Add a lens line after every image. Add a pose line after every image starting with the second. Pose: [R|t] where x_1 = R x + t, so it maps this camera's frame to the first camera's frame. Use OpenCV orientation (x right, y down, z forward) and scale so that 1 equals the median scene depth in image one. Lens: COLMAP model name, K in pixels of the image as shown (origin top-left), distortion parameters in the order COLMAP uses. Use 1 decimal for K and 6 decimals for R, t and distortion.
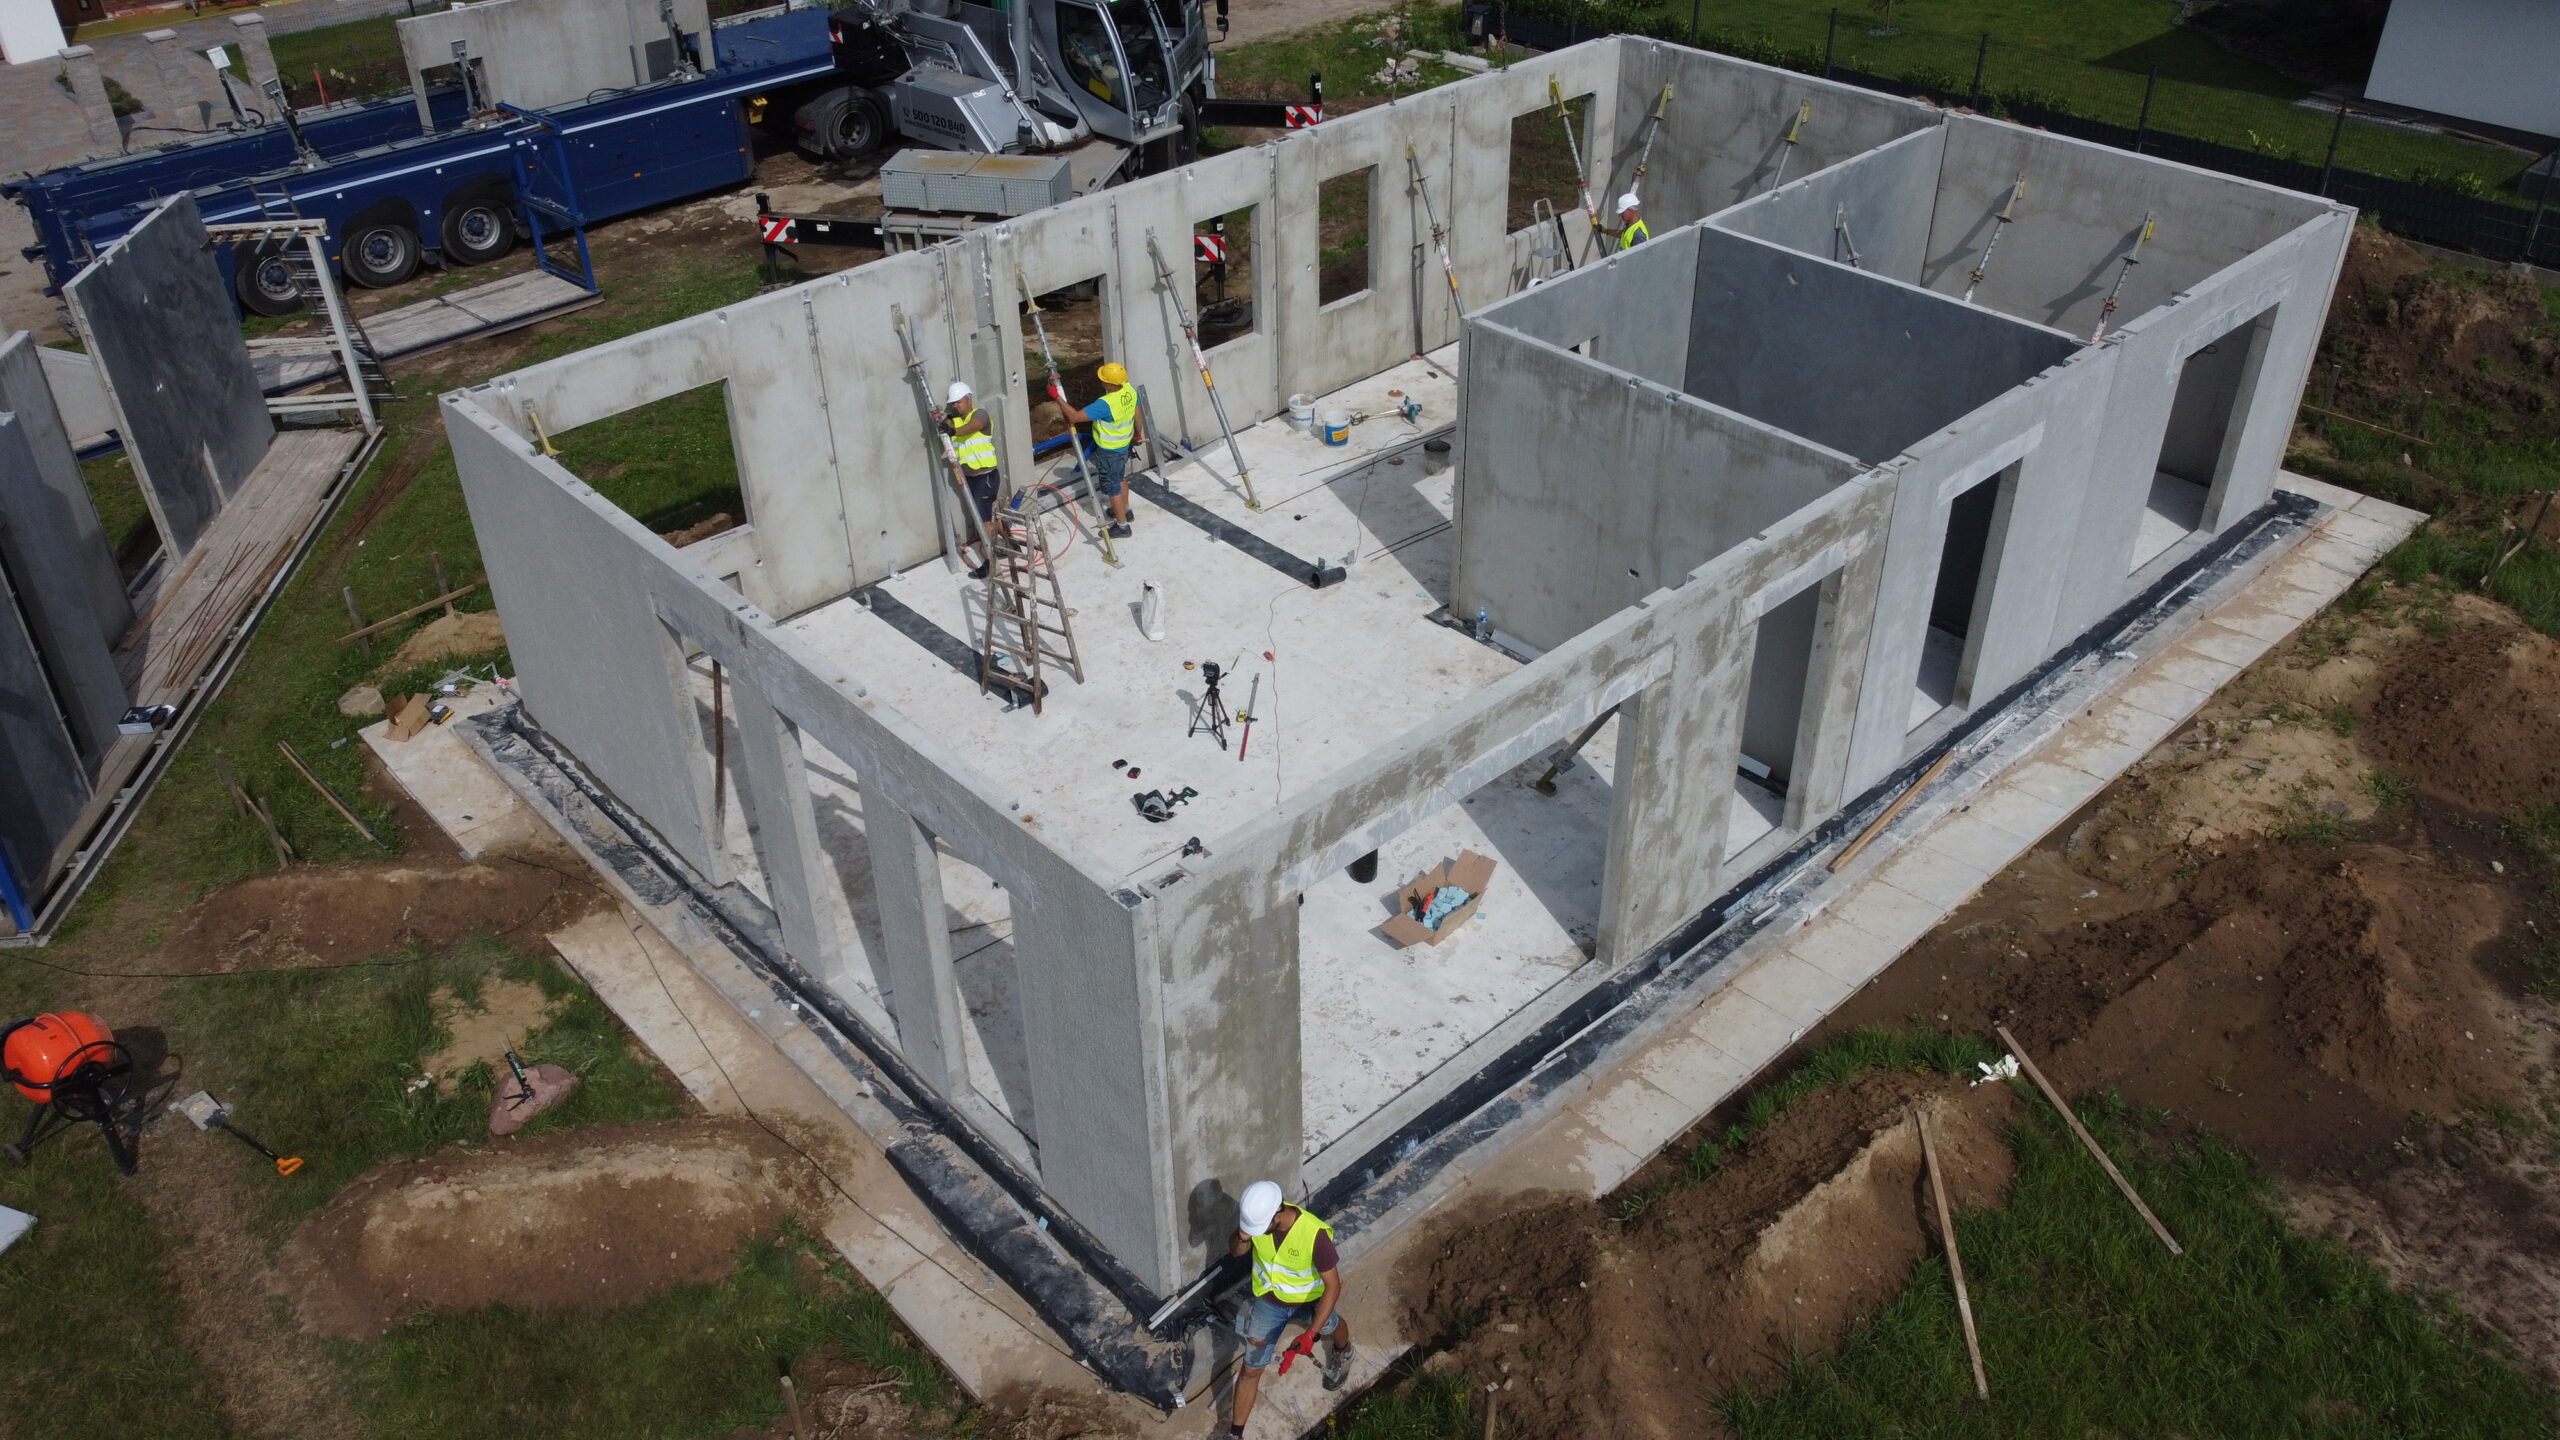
lens RADIAL K [[1940.9, 0, 1278.1], [0, 1940.9, 719.7], [0, 0, 1]] dist [-0.002566, -0.006056]
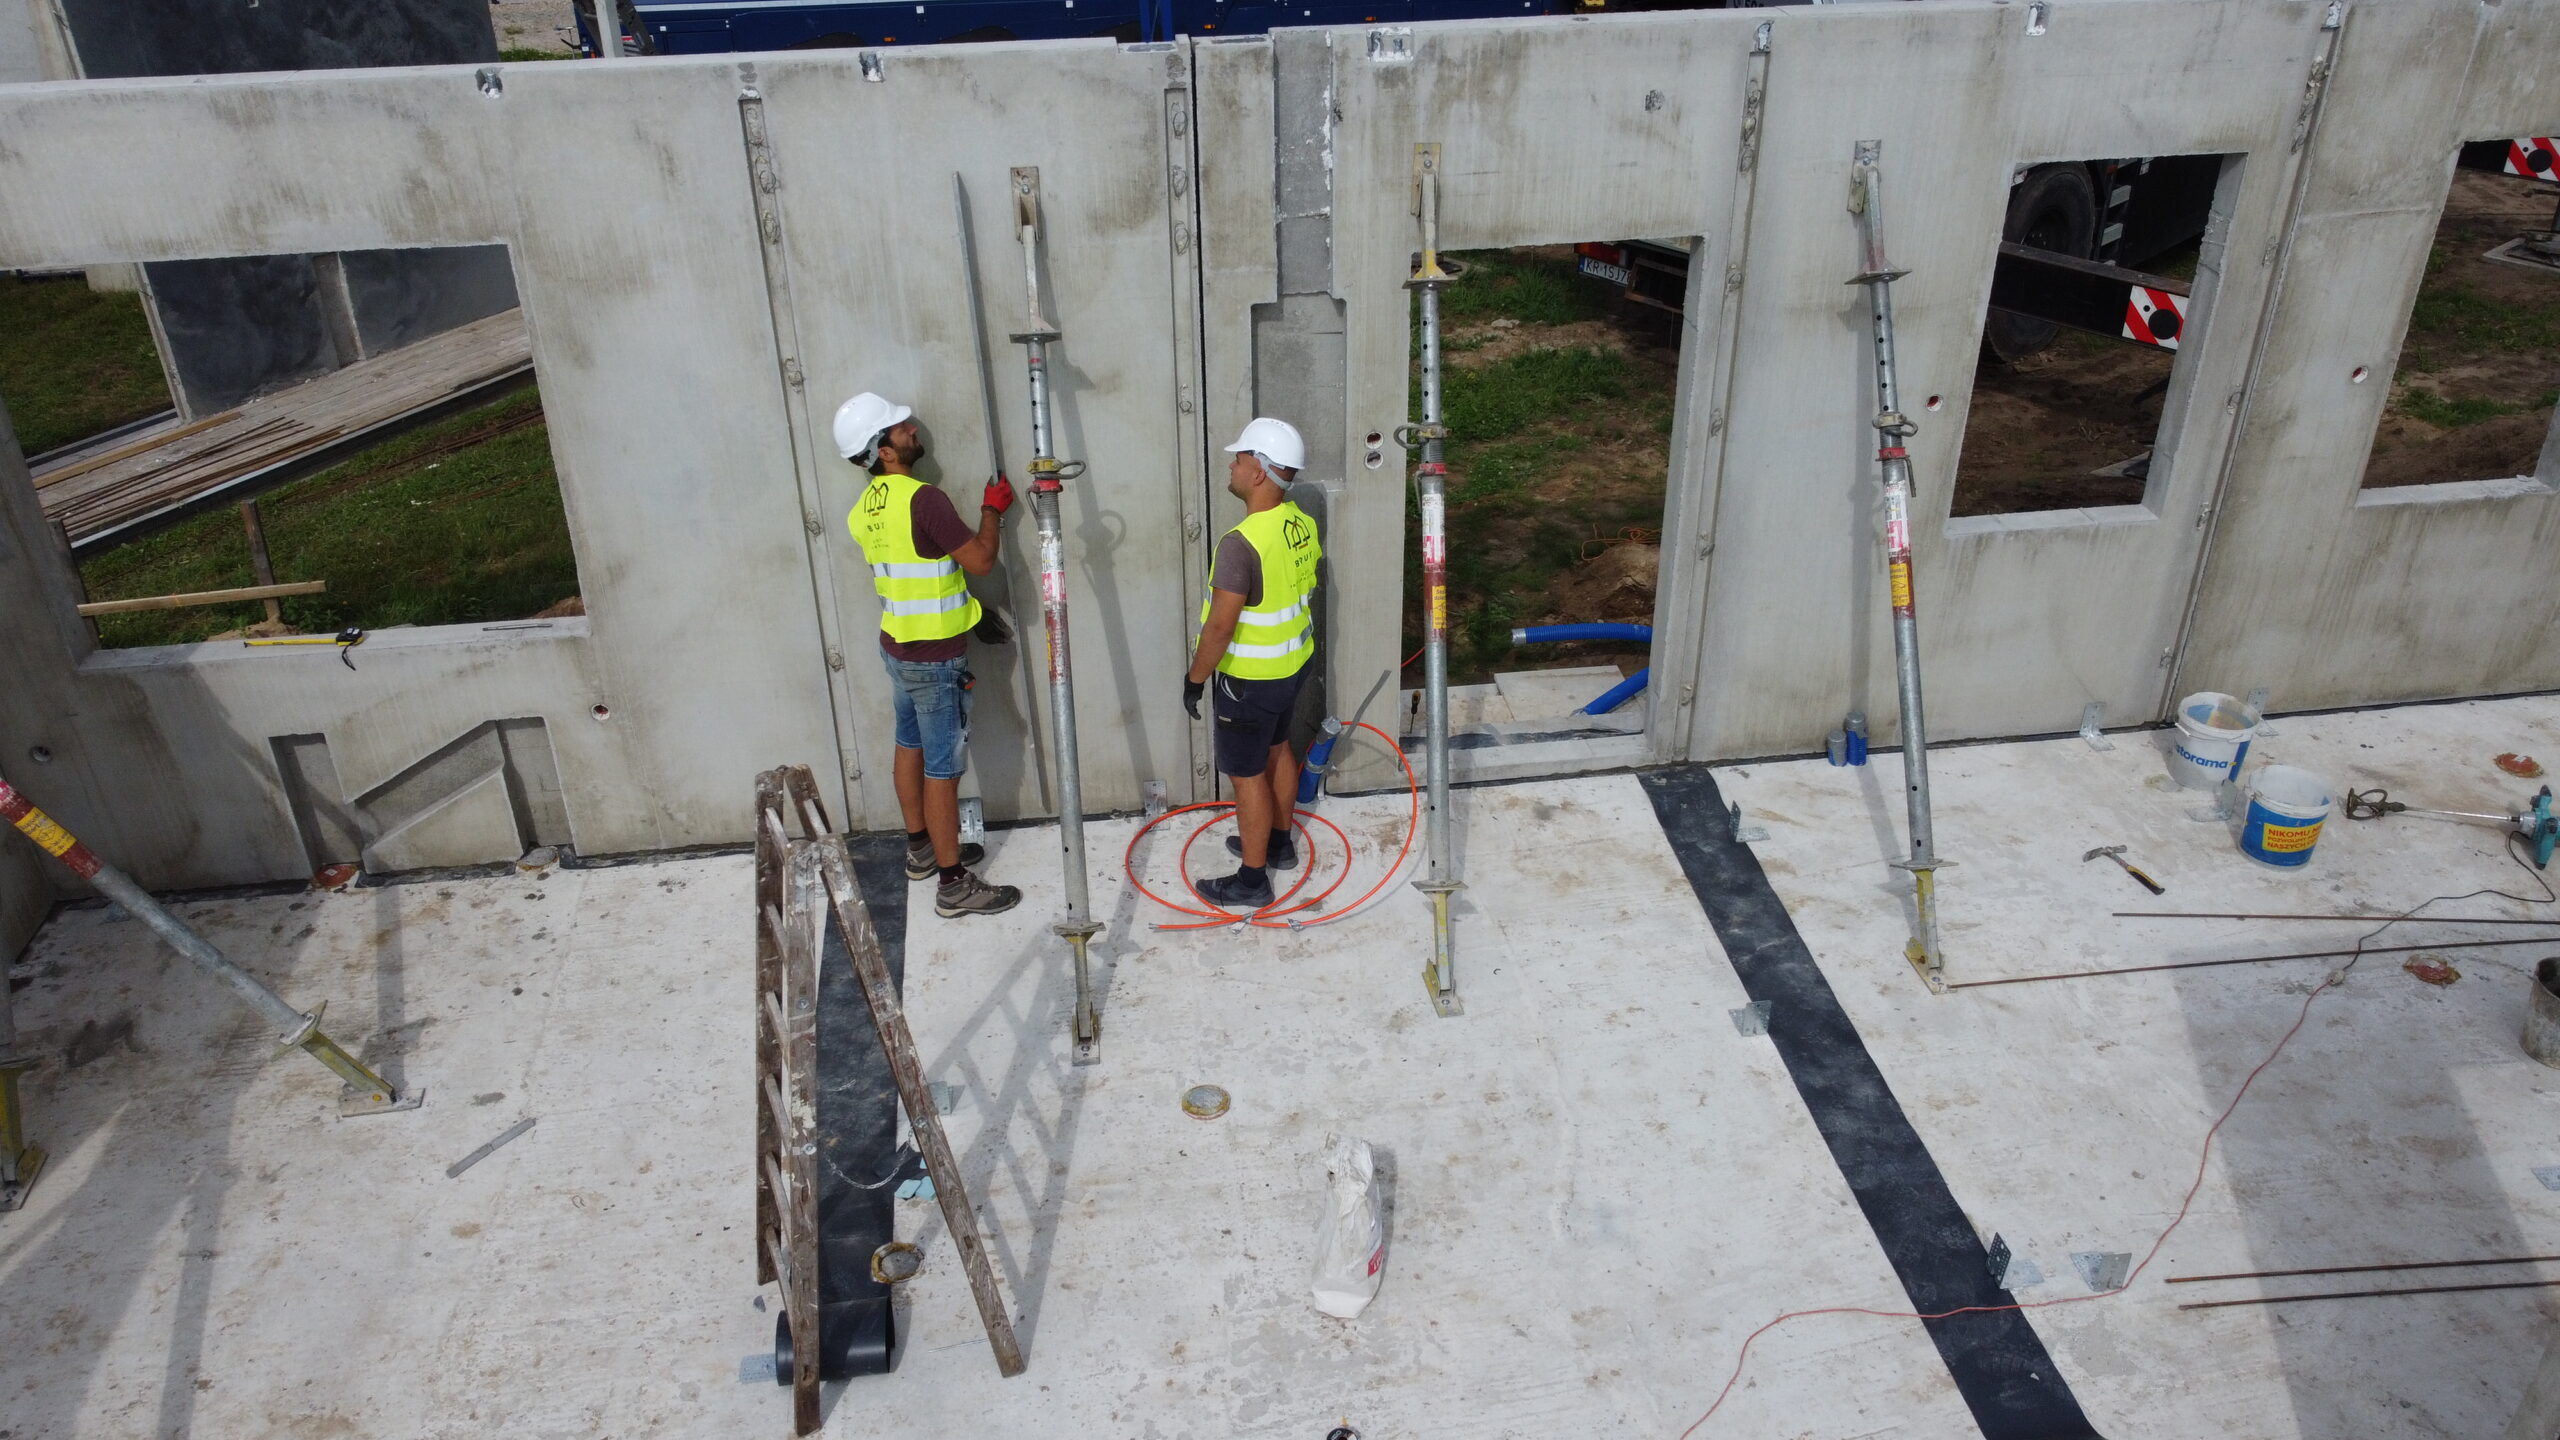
lens RADIAL K [[1940.9, 0, 1283.6], [0, 1940.9, 714.0], [0, 0, 1]] dist [-0.002566, -0.006056]
pose [[0.817587, 0.300494, -0.491177, 0.051829], [-0.323313, 0.945436, 0.040233, -0.130041], [0.476467, 0.125910, 0.870130, 0.634731]]
